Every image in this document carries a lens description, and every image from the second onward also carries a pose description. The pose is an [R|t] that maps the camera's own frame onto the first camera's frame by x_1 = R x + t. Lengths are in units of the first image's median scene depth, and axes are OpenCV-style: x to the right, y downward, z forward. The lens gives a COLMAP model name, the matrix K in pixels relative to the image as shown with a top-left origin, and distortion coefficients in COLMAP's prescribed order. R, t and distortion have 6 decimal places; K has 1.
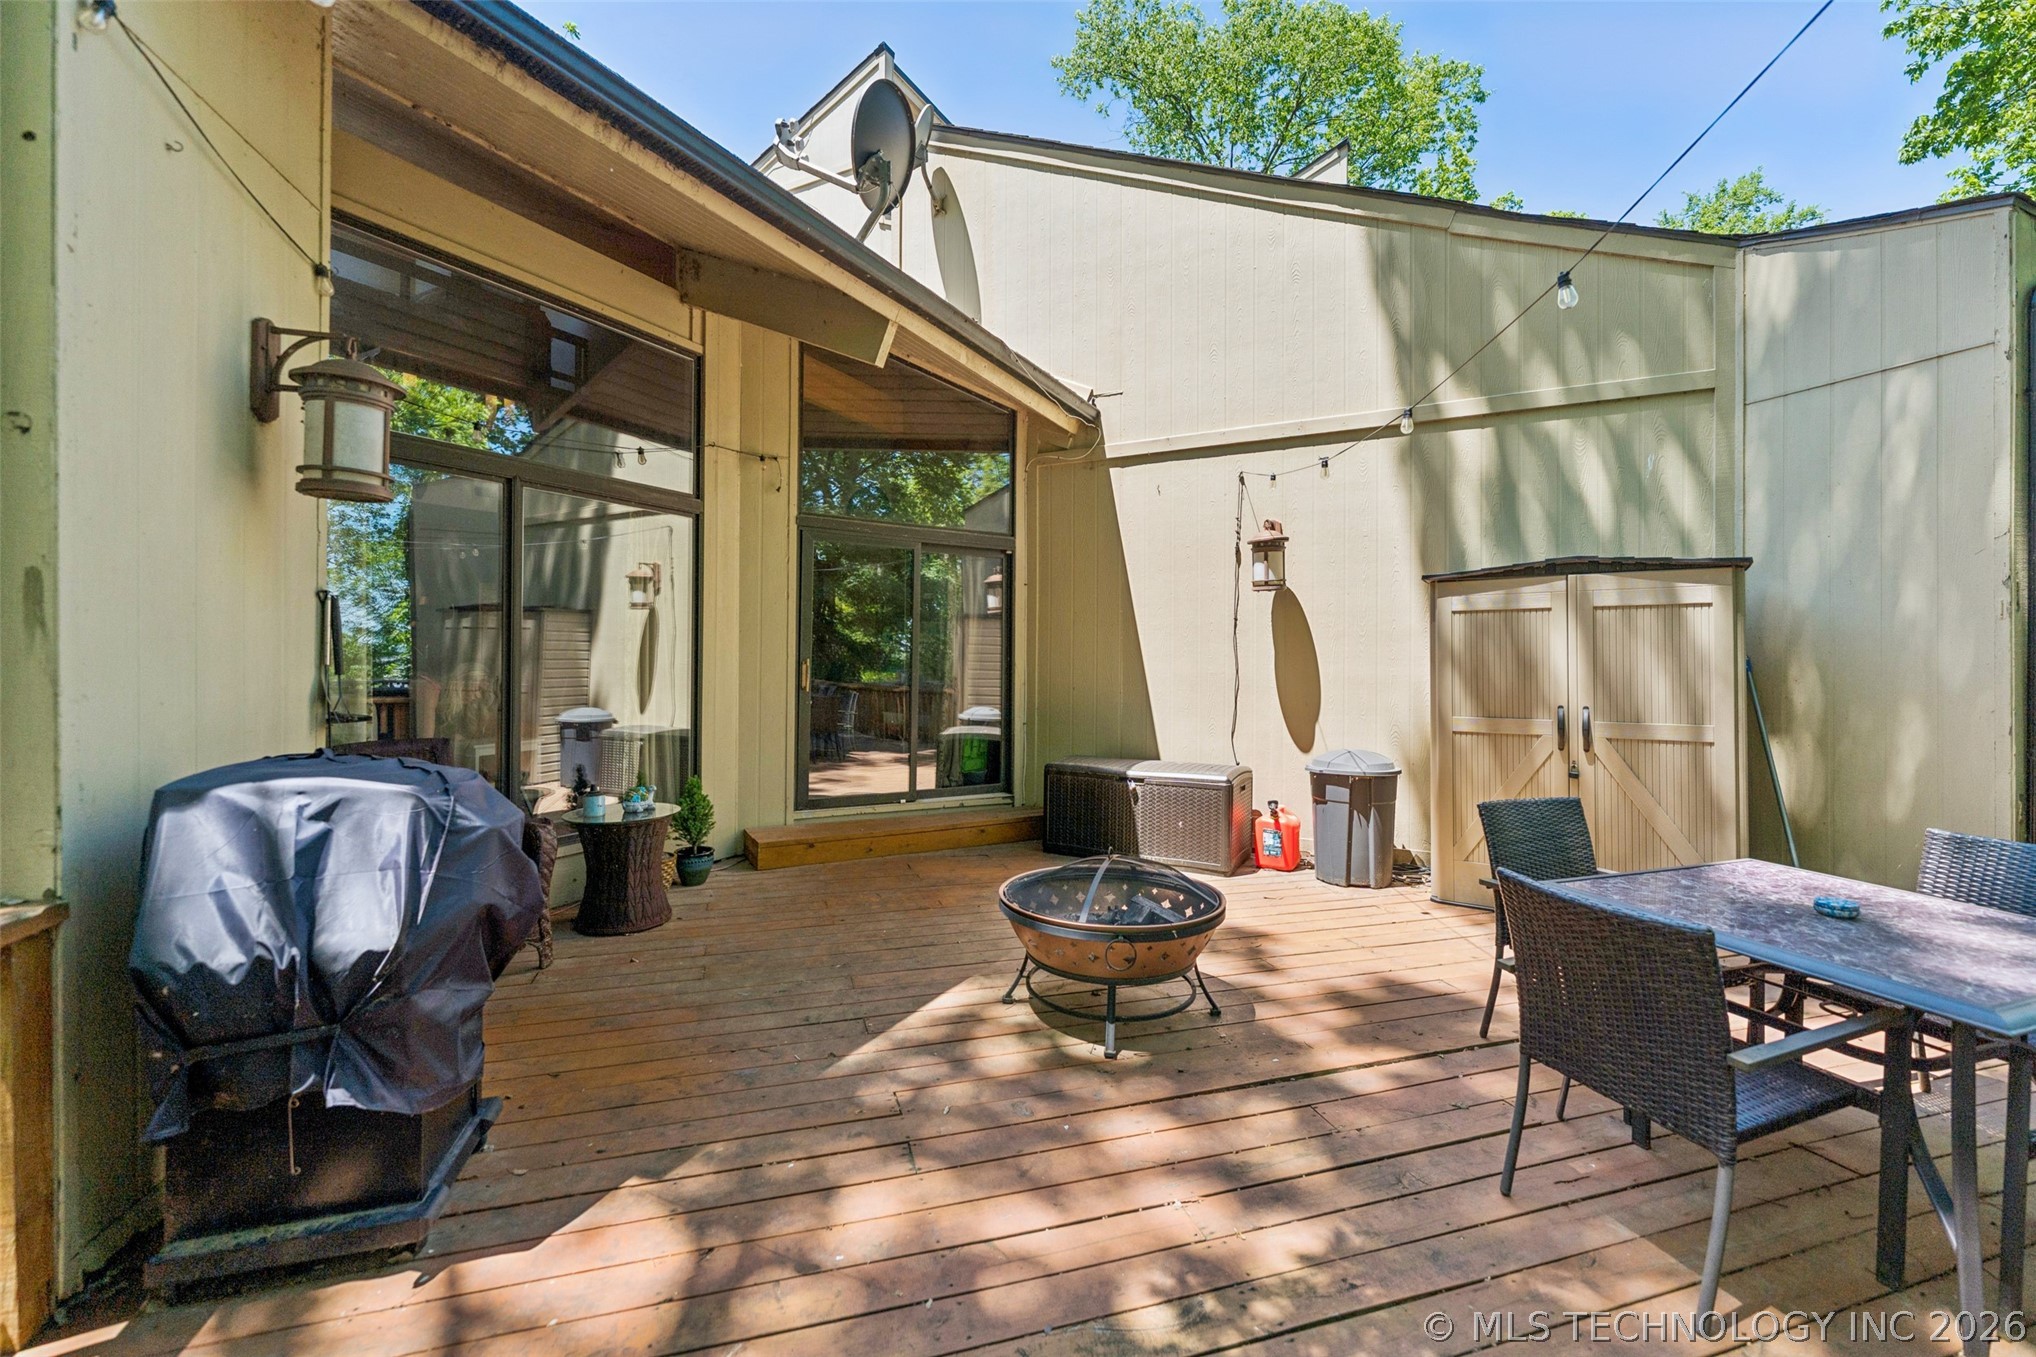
lens RADIAL K [[834.8, 0, 1017.0], [0, 834.8, 662.1], [0, 0, 1]] dist [-0.001538, -0.000284]
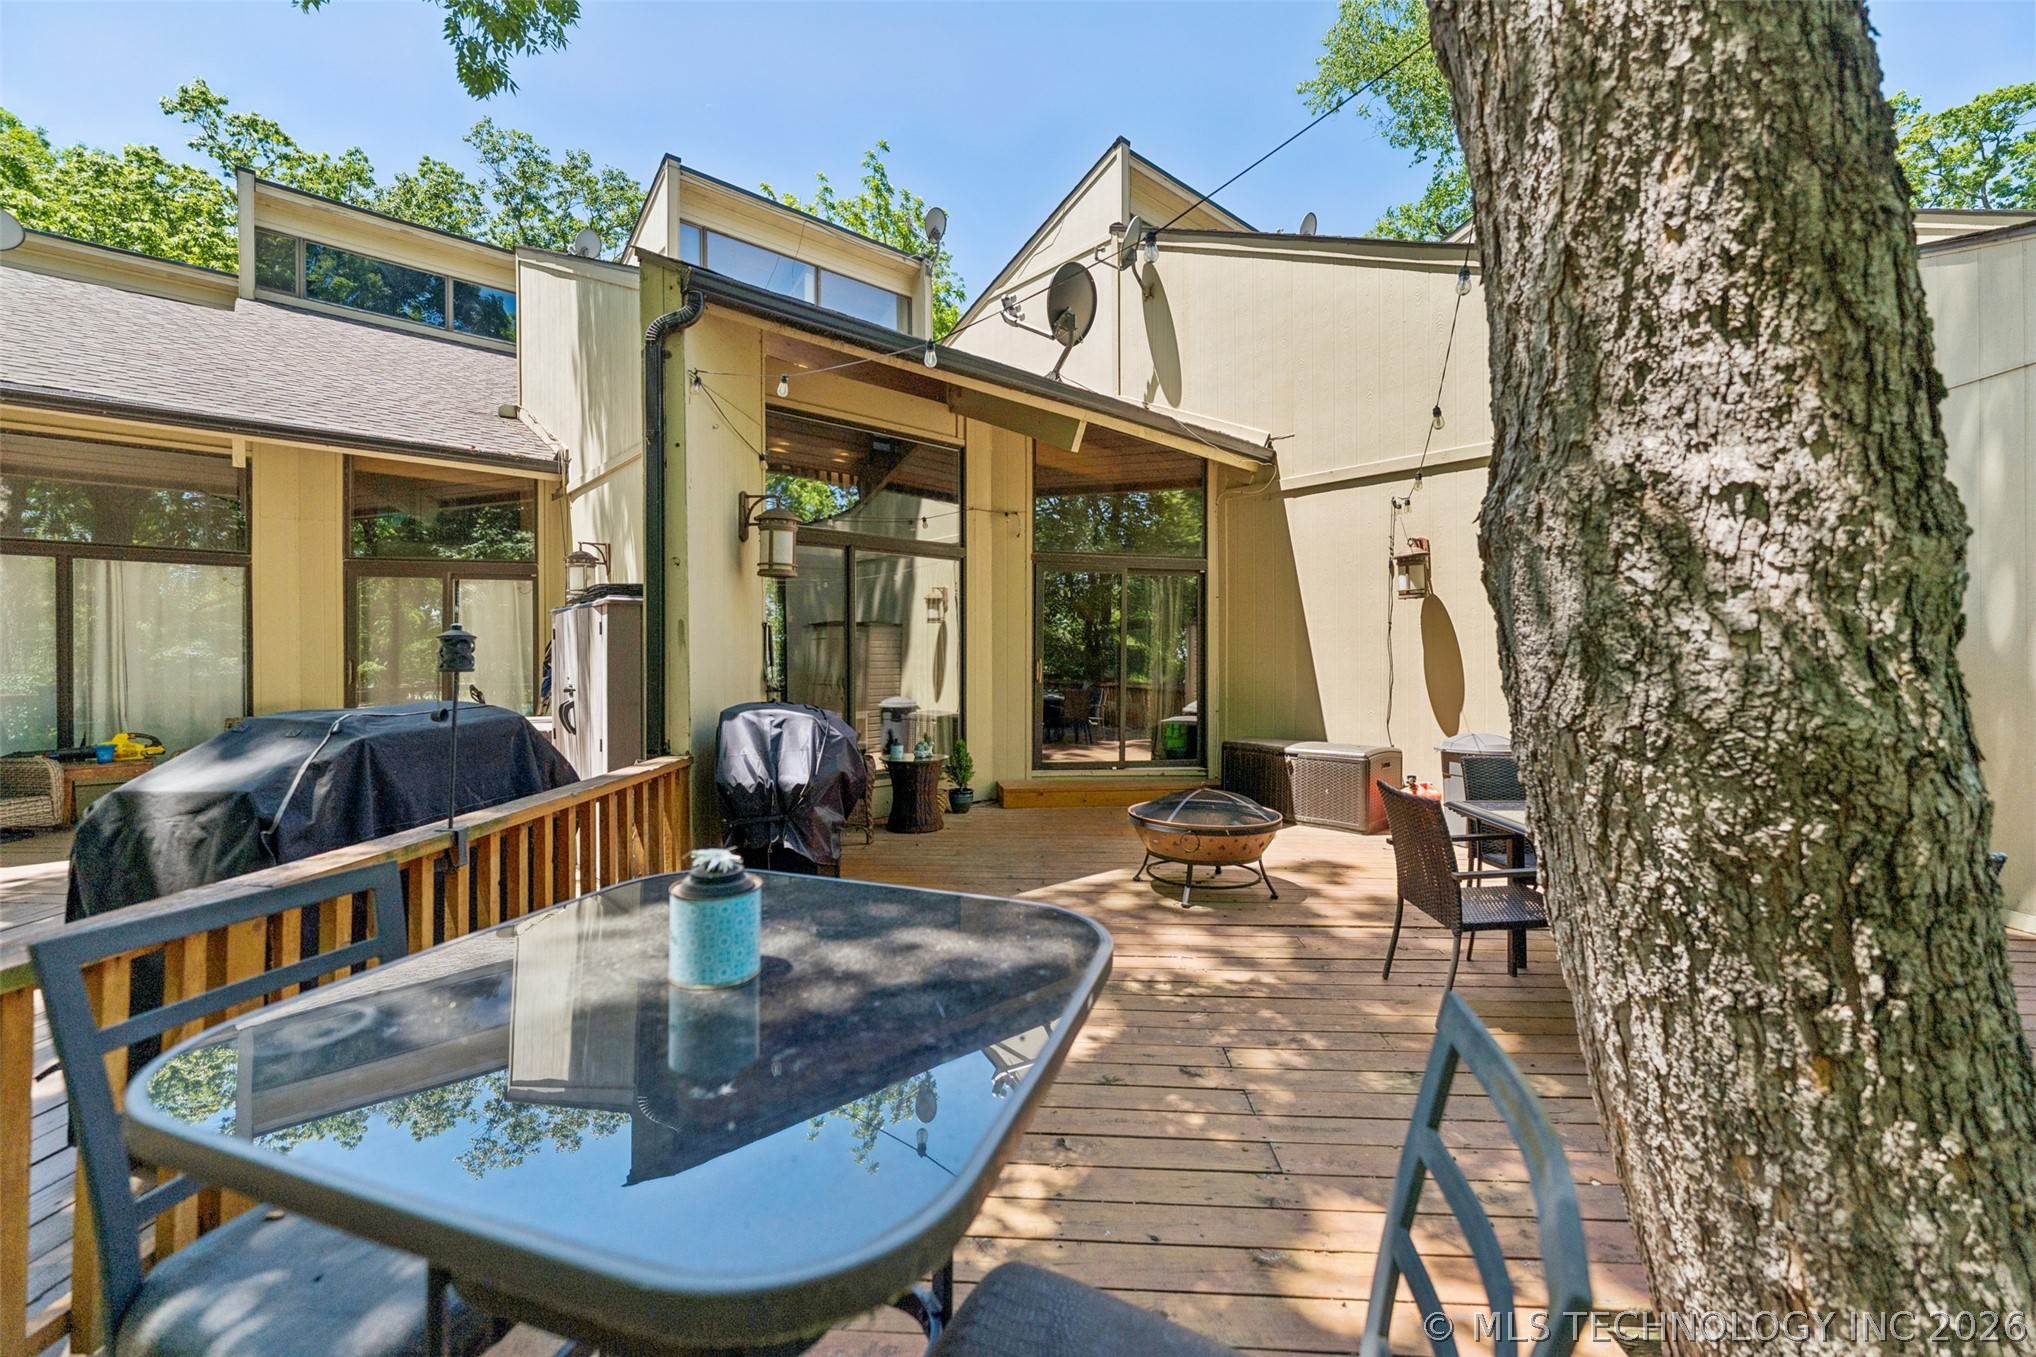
lens RADIAL K [[820.1, 0, 1022.4], [0, 820.1, 688.5], [0, 0, 1]] dist [-0.001202, -0.000995]
pose [[0.944208, 0.004957, -0.329312, 0.171095], [0.004328, 0.999614, 0.027456, 0.008028], [0.329321, -0.027350, 0.943822, -0.287778]]
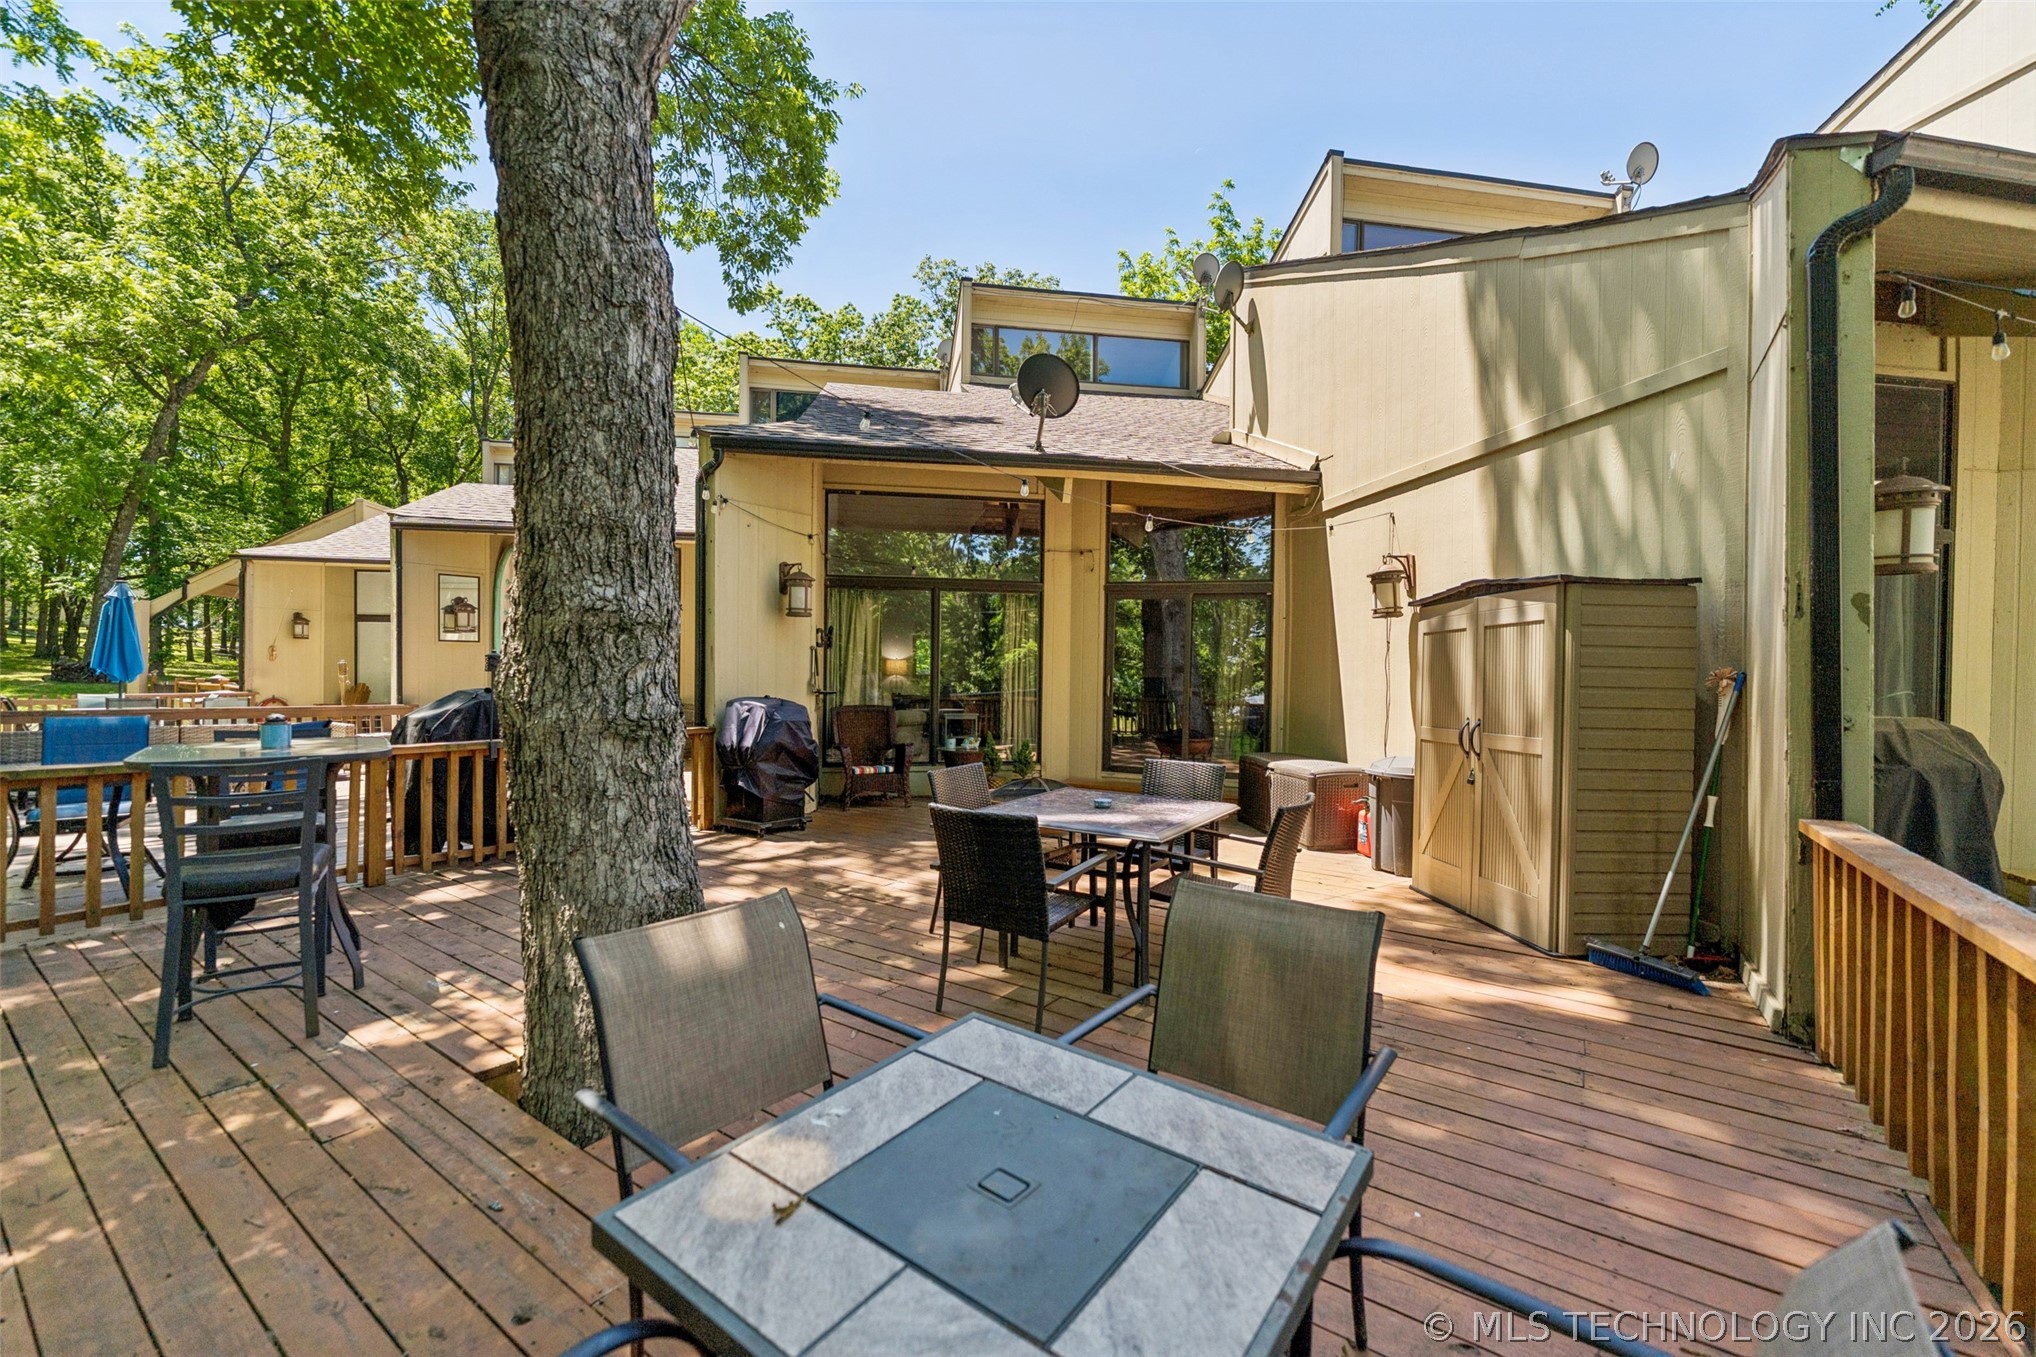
lens RADIAL K [[826.4, 0, 1011.3], [0, 826.4, 690.4], [0, 0, 1]] dist [0.009881, -0.000210]
pose [[0.621019, 0.017972, -0.783590, 0.907277], [-0.016529, 0.999815, 0.009832, 0.012990], [0.783621, 0.006846, 0.621201, -0.116805]]
